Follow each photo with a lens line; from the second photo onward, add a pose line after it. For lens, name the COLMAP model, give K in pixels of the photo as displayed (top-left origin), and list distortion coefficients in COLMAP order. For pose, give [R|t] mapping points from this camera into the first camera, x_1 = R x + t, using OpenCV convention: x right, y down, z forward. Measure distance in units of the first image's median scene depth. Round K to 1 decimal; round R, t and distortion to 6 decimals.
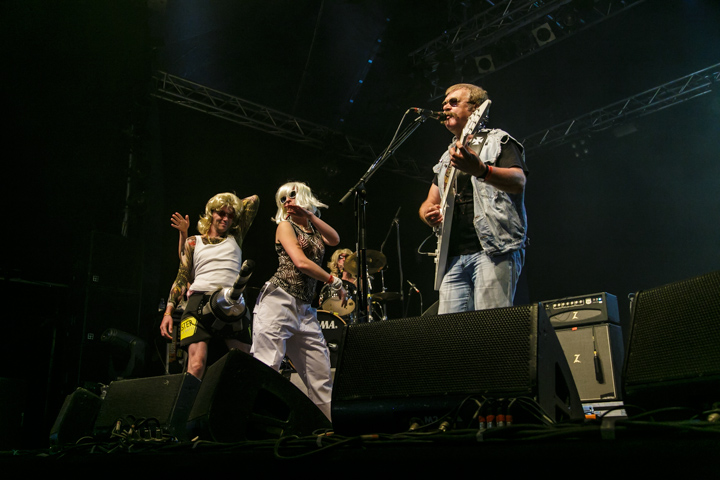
lens RADIAL K [[713.9, 0, 360.0], [0, 713.9, 240.0], [0, 0, 1]] dist [0.005736, 0.002120]
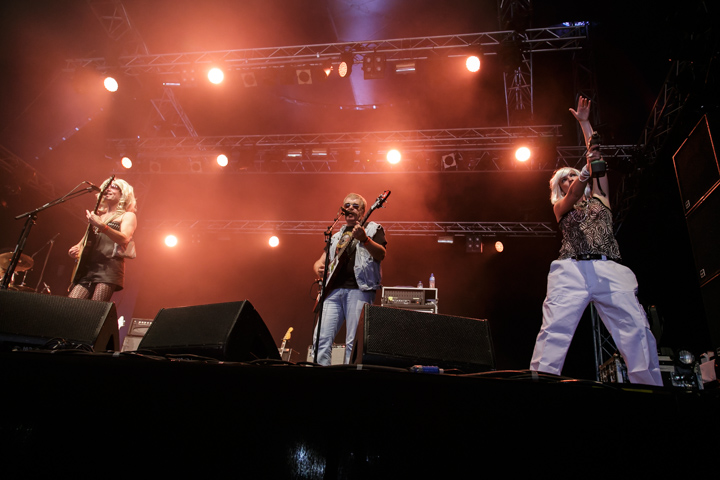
lens RADIAL K [[490.3, 0, 360.0], [0, 490.3, 240.0], [0, 0, 1]] dist [0.033655, 0.000138]
pose [[0.774762, 0.337556, 0.534603, -0.006774], [-0.269108, 0.941195, -0.204285, 0.009507], [-0.572123, 0.014406, 0.820041, -0.236402]]
